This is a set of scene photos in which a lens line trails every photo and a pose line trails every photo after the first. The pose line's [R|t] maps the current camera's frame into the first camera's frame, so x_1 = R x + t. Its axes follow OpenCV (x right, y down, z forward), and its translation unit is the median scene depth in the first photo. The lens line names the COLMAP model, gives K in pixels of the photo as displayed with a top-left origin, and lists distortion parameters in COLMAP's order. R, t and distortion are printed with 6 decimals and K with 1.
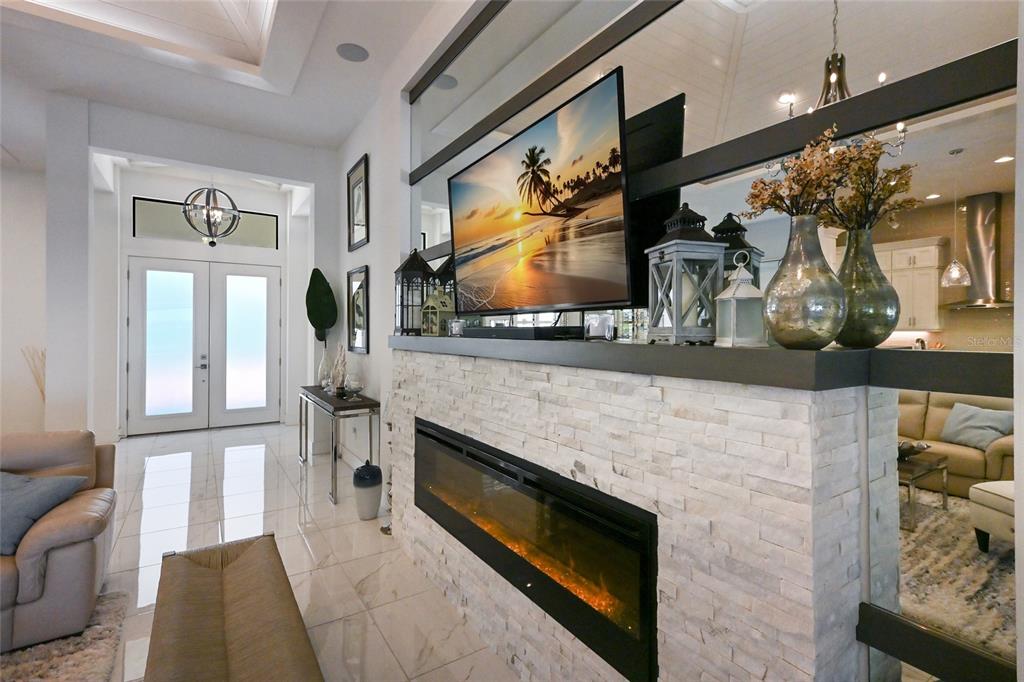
lens RADIAL K [[479.2, 0, 515.1], [0, 479.2, 328.8], [0, 0, 1]] dist [0.018536, -0.000126]
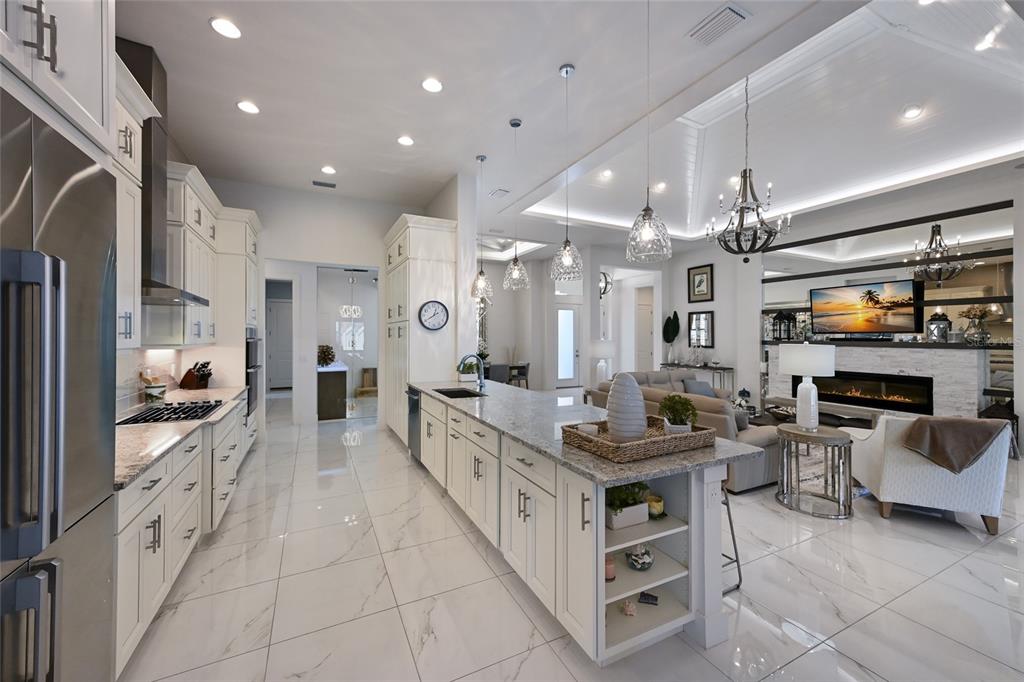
lens RADIAL K [[403.7, 0, 519.2], [0, 403.7, 335.6], [0, 0, 1]] dist [0.012900, 0.000228]
pose [[0.994139, -0.001574, -0.108097, -2.319330], [0.001442, 0.999998, -0.001300, -0.023811], [0.108099, 0.001137, 0.994139, -2.421894]]
